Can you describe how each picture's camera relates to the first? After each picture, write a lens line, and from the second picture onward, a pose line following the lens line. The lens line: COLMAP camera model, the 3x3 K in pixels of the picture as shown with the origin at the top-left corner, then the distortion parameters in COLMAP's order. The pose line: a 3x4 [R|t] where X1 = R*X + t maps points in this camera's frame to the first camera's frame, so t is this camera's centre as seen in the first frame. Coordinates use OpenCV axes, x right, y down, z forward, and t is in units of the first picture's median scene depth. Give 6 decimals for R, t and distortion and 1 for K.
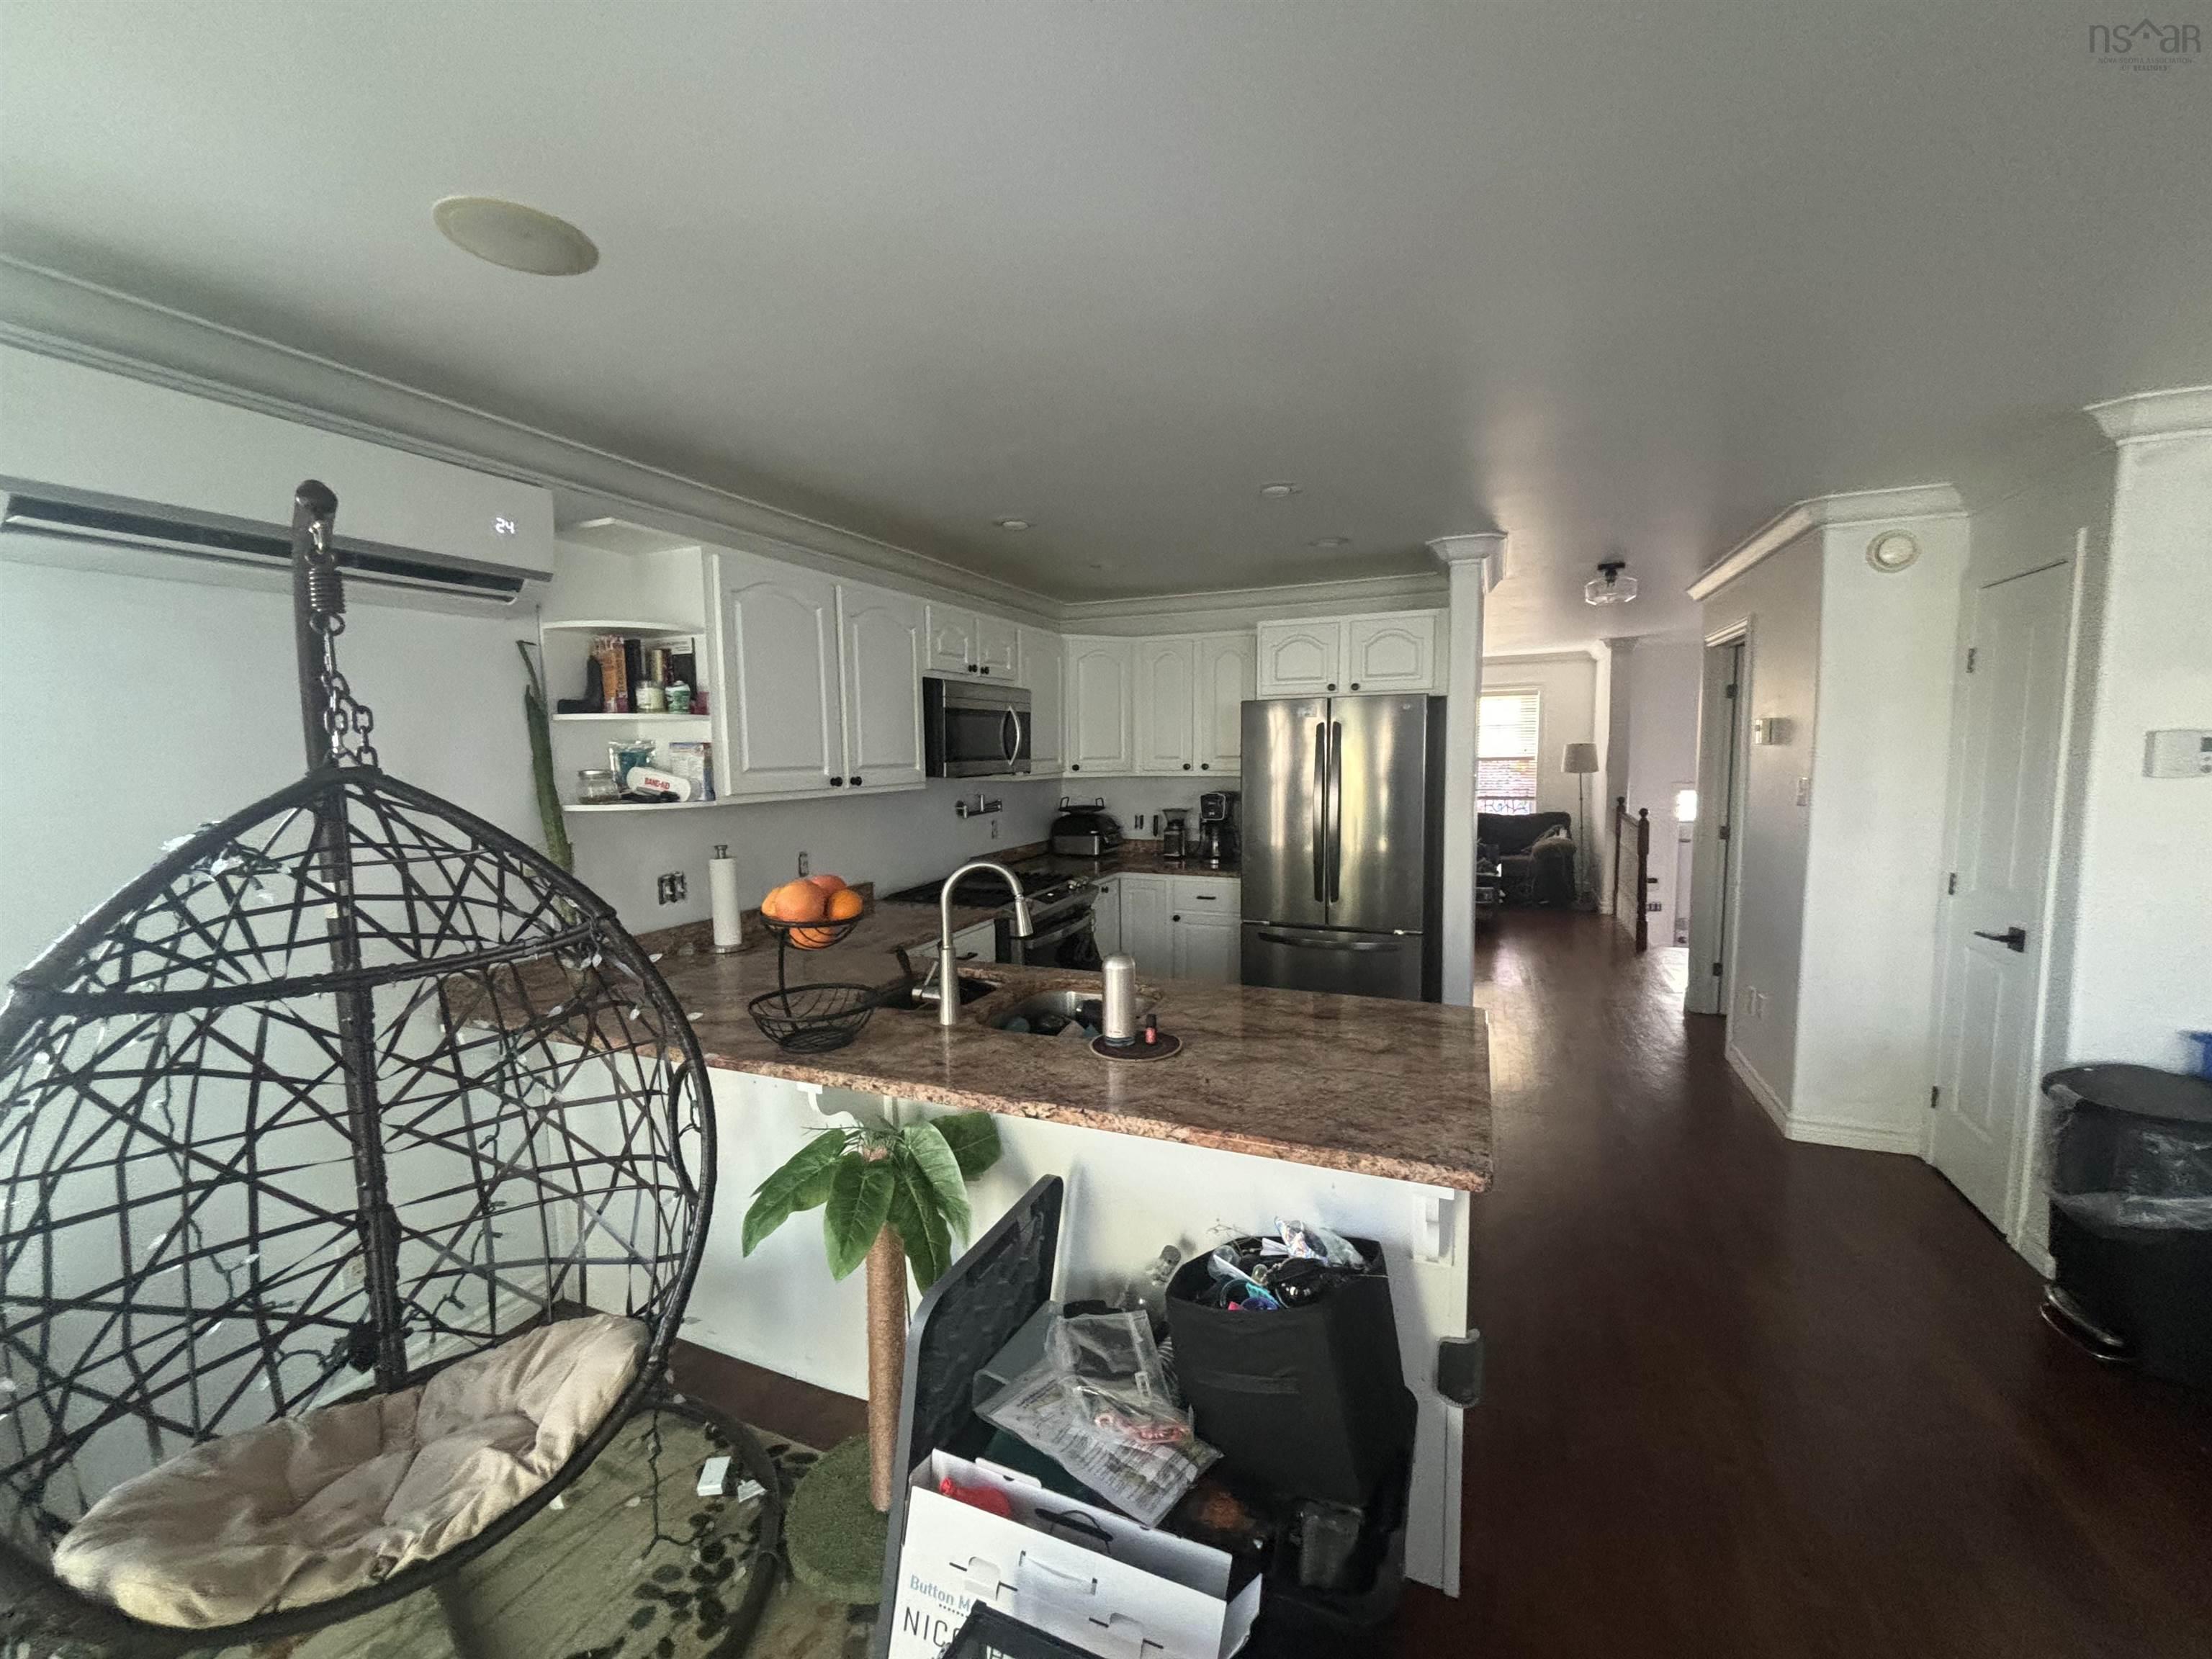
lens RADIAL K [[886.8, 0, 1111.6], [0, 886.8, 835.1], [0, 0, 1]] dist [0.001912, 0.000225]
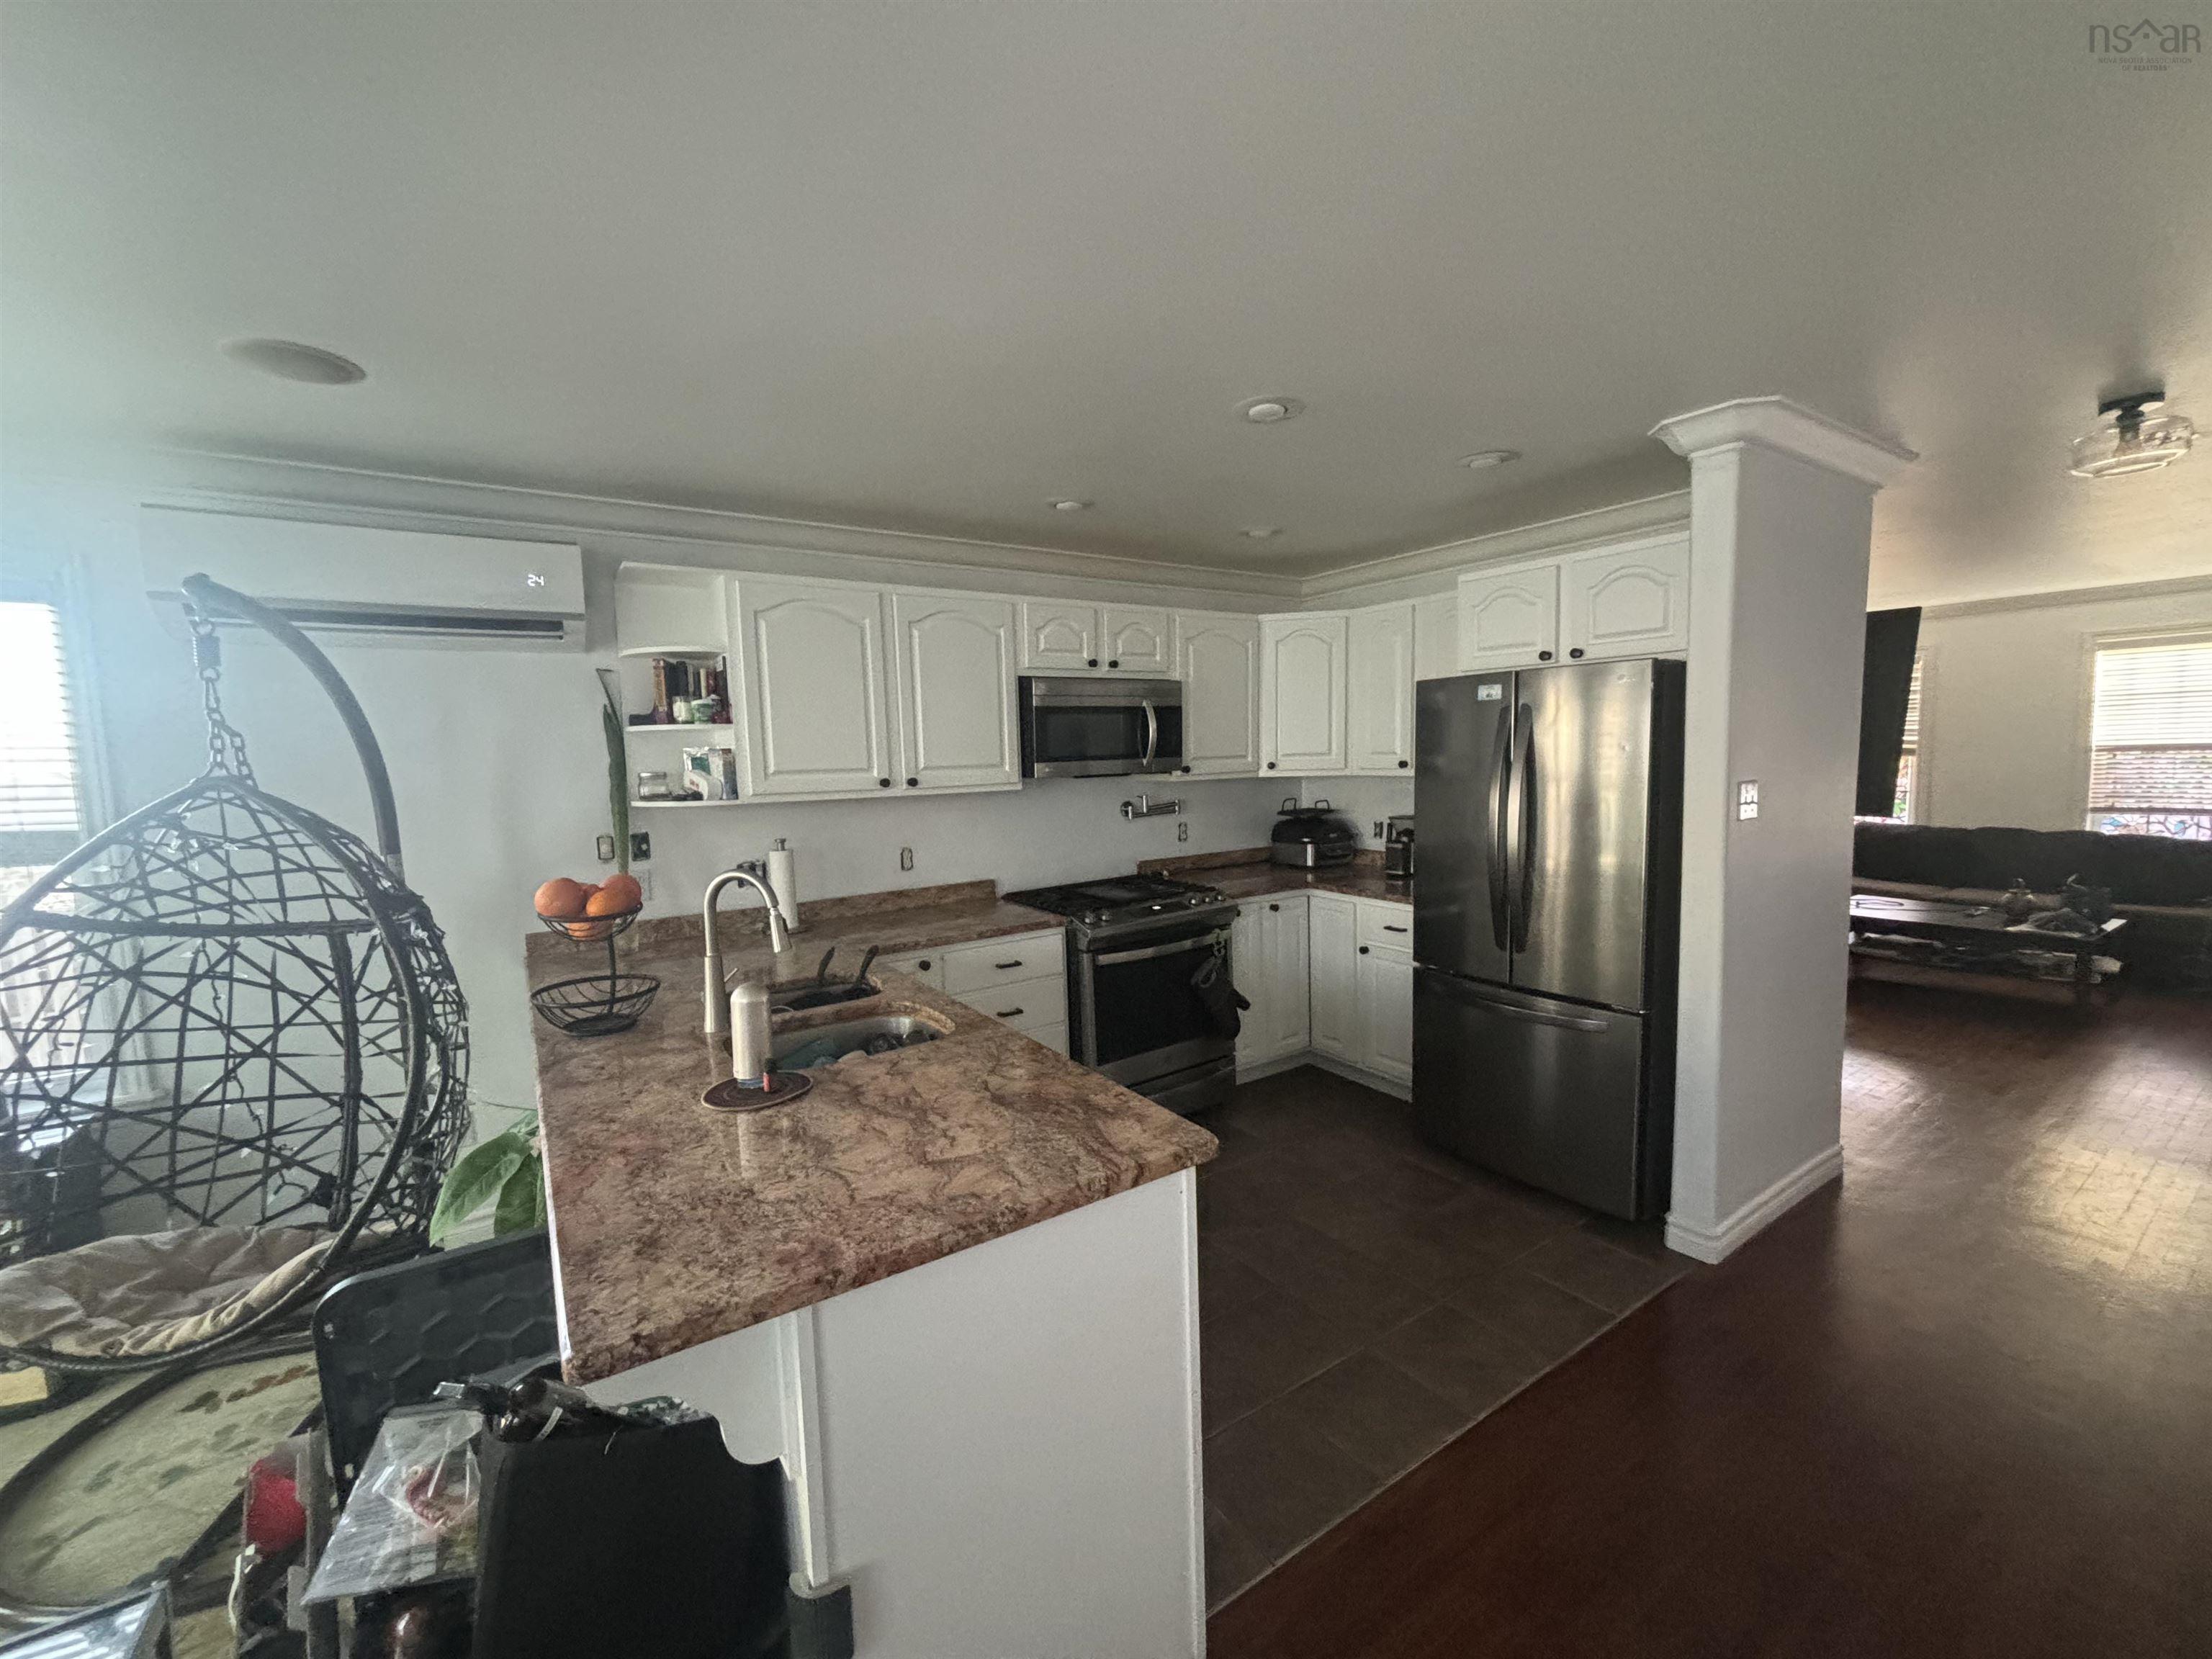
lens RADIAL K [[886.8, 0, 1111.6], [0, 886.8, 835.1], [0, 0, 1]] dist [0.001912, 0.000225]
pose [[0.834749, 0.042807, -0.548964, 0.900440], [-0.038102, 0.999074, 0.019968, -0.054191], [0.549310, 0.004248, 0.835608, 0.503835]]
